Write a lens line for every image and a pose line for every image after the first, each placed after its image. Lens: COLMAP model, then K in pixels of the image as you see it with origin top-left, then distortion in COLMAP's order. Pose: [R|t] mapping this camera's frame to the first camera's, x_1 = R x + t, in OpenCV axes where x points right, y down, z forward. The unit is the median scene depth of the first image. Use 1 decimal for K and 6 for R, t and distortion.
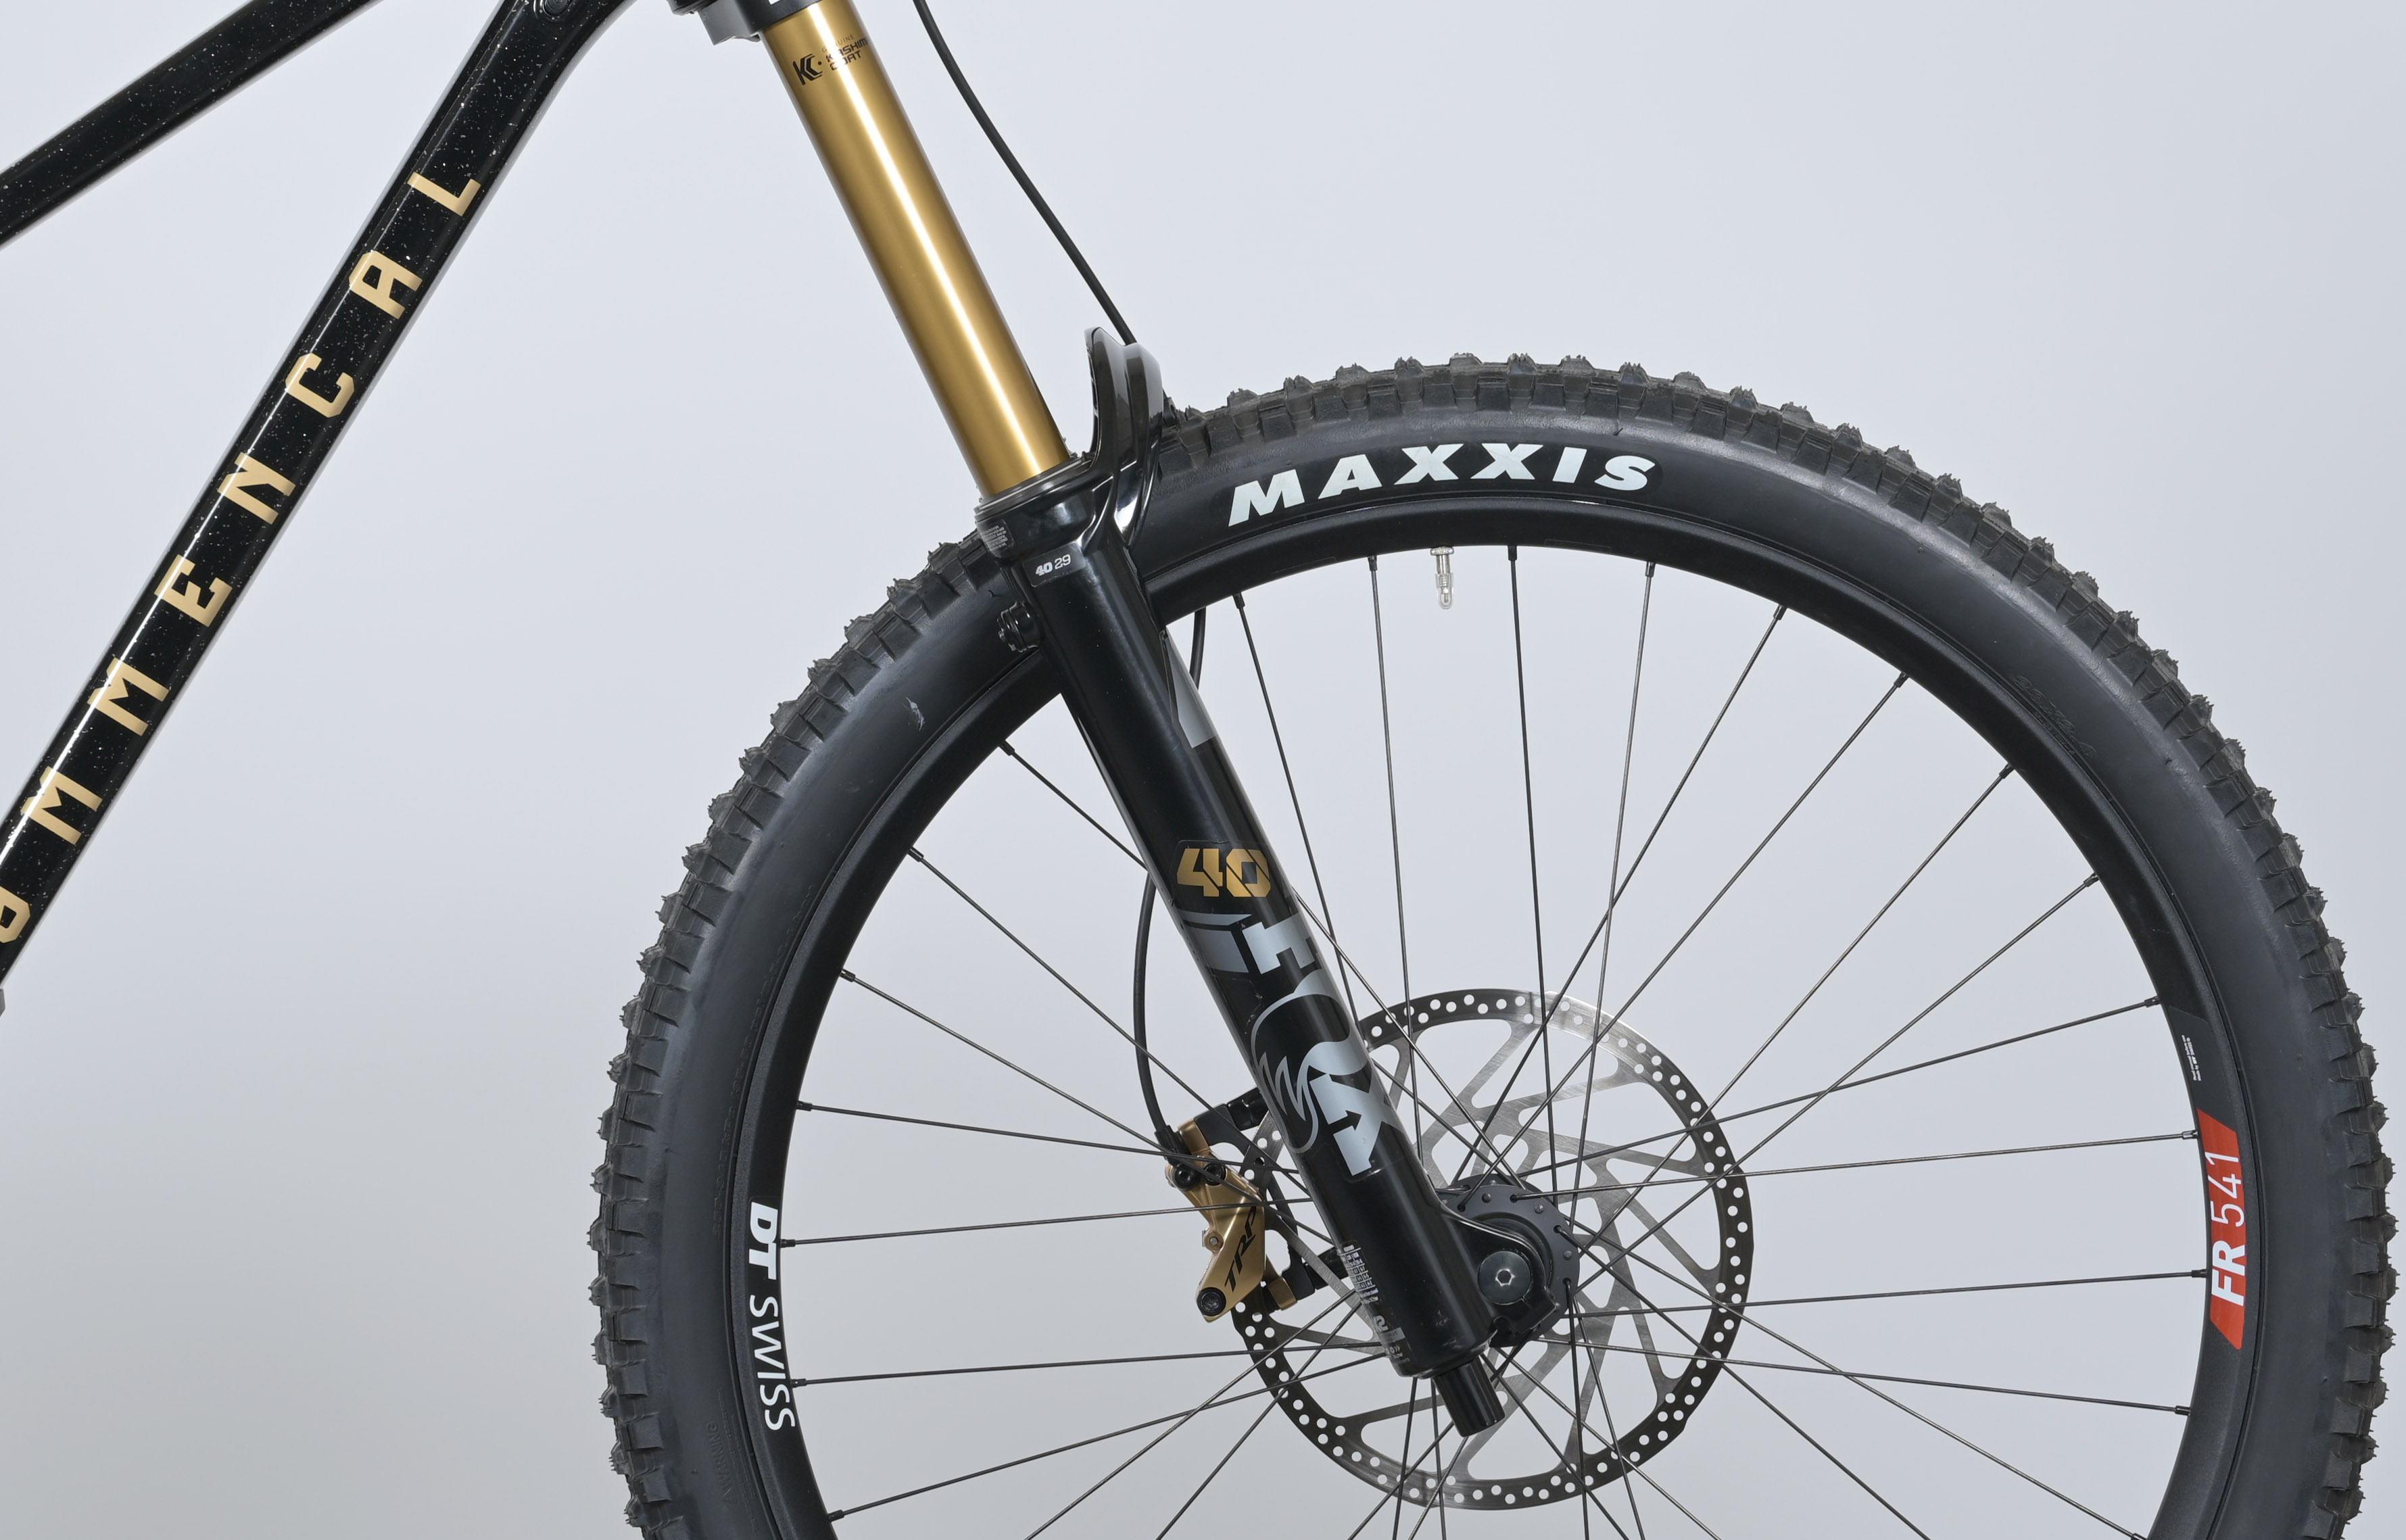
lens RADIAL K [[7537.3, 0, 1203.0], [0, 7537.3, 770.0], [0, 0, 1]] dist [-0.064487, -0.338042]
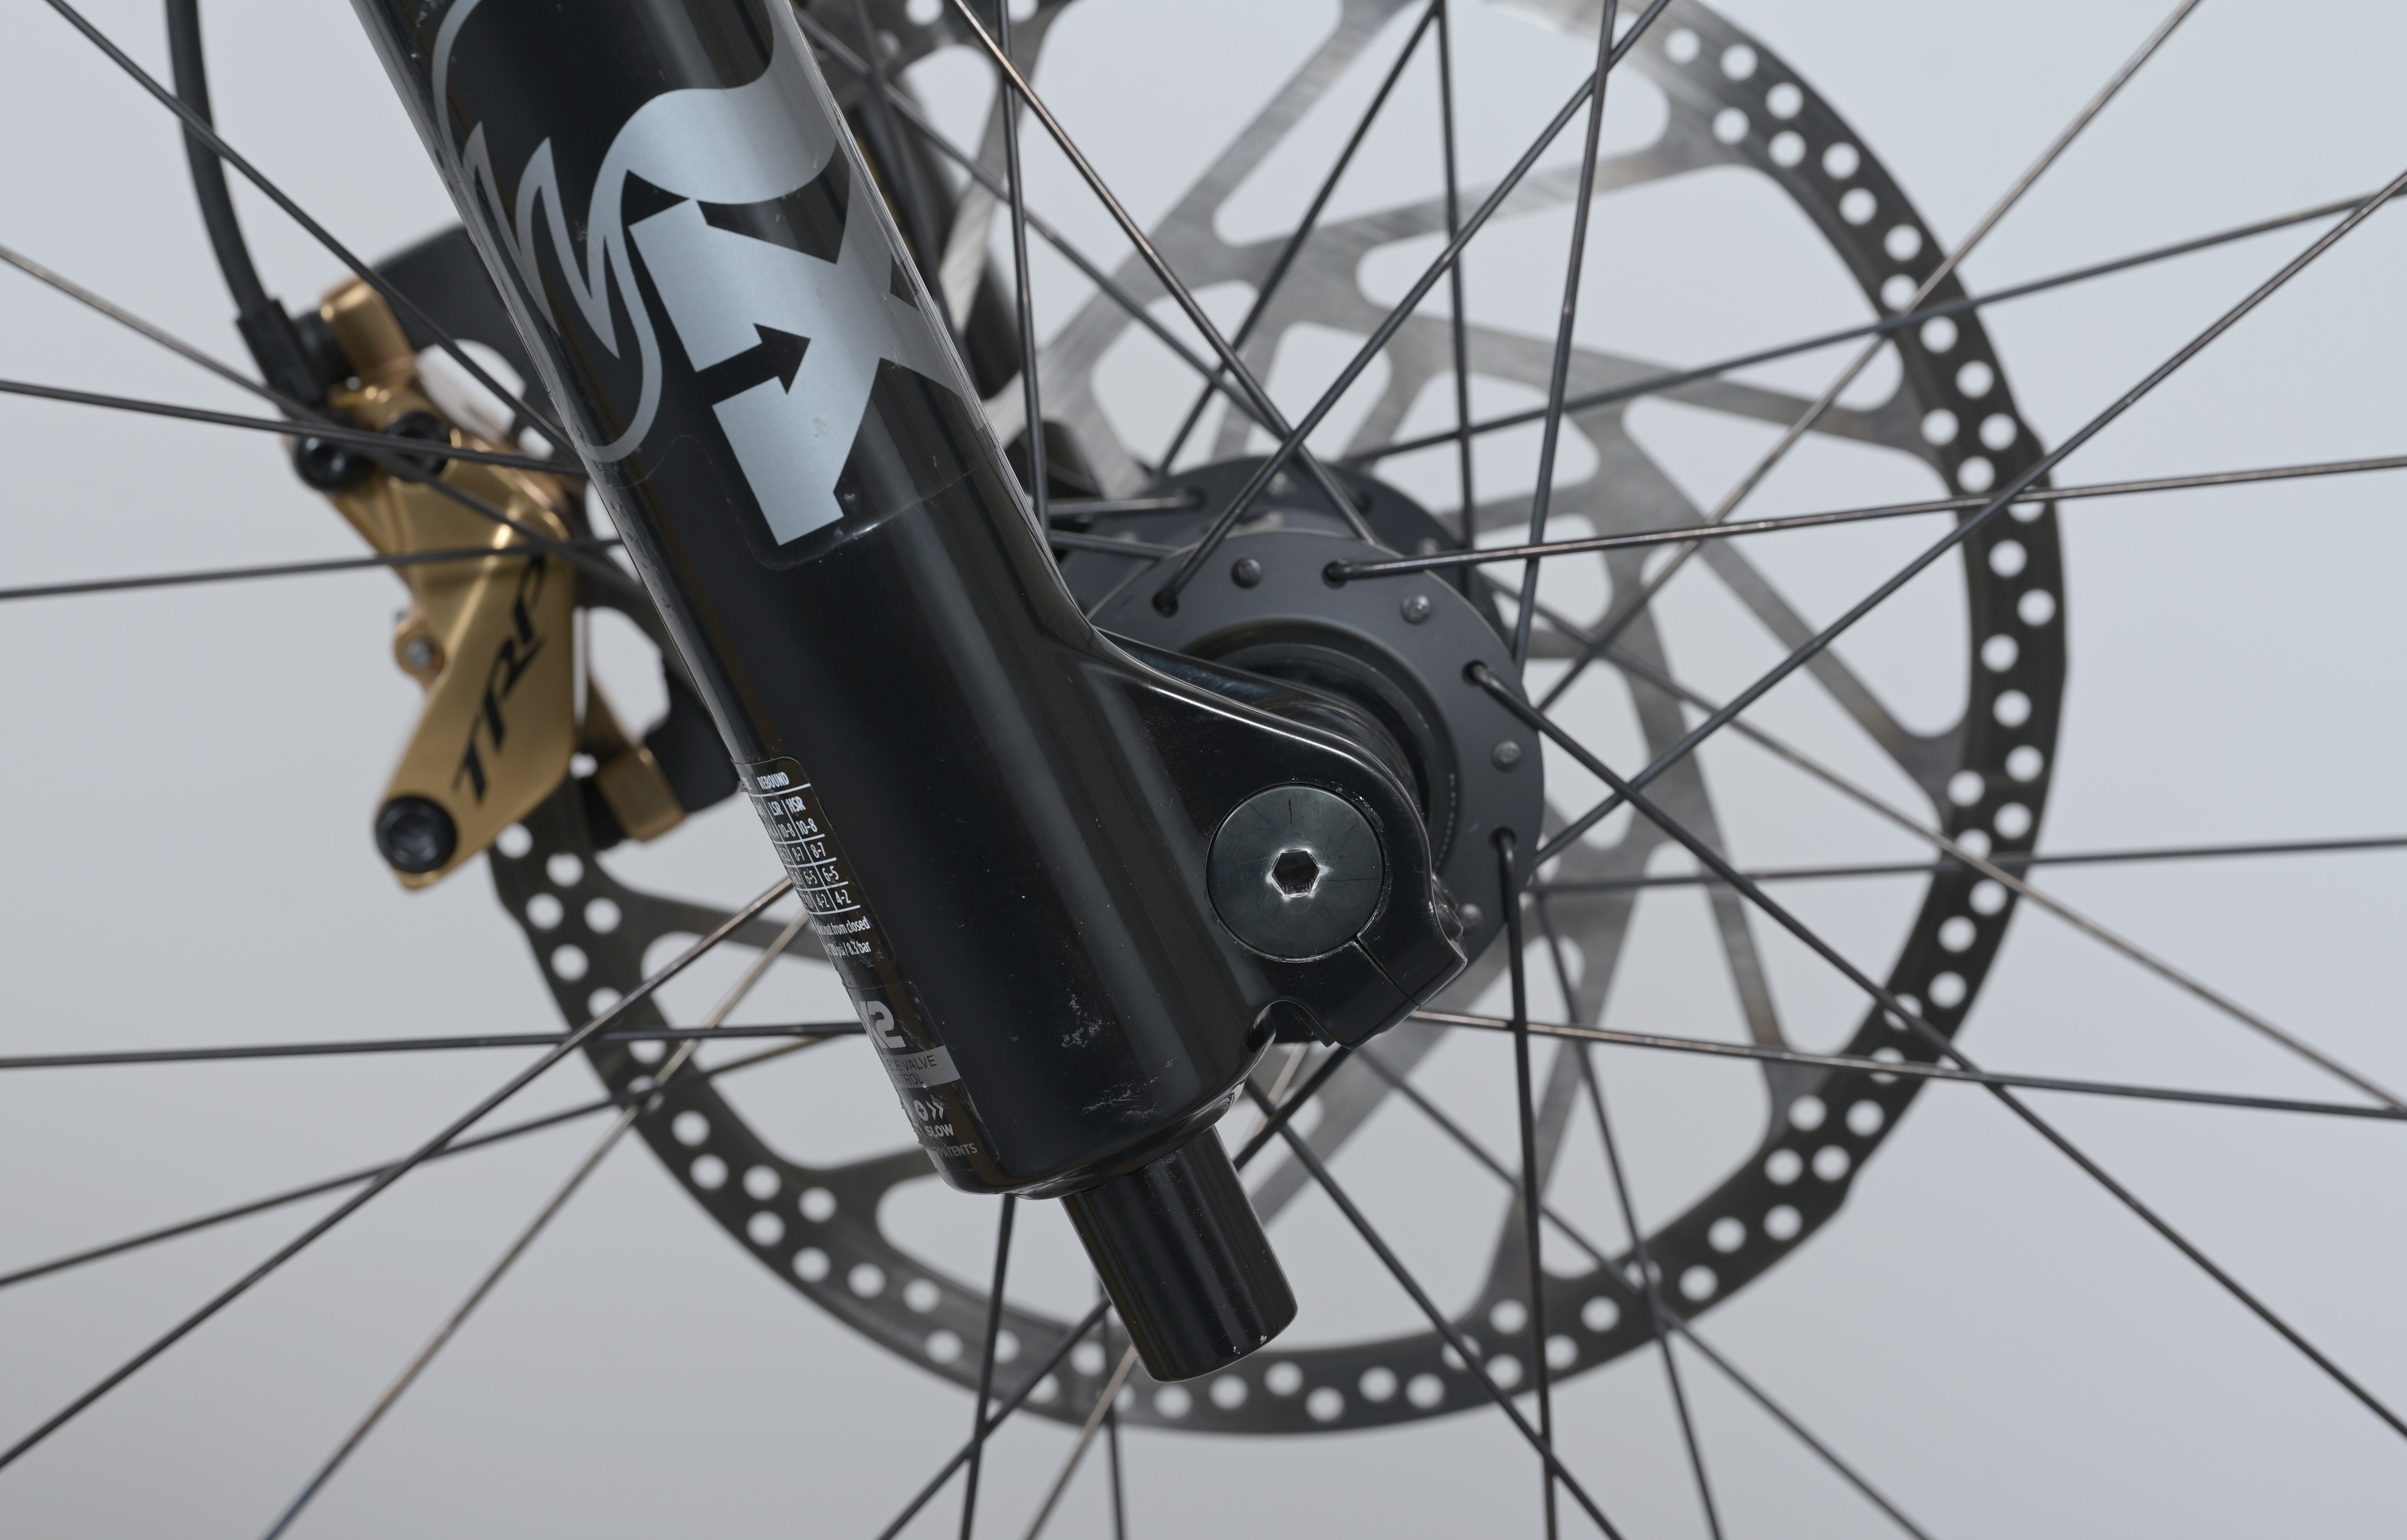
lens RADIAL K [[7539.9, 0, 1203.5], [0, 7539.9, 770.0], [0, 0, 1]] dist [-0.064487, -0.338042]
pose [[0.999954, 0.004052, 0.008717, 0.032354], [-0.005512, 0.984625, 0.174594, 0.010350], [-0.007876, -0.174634, 0.984602, 0.674827]]
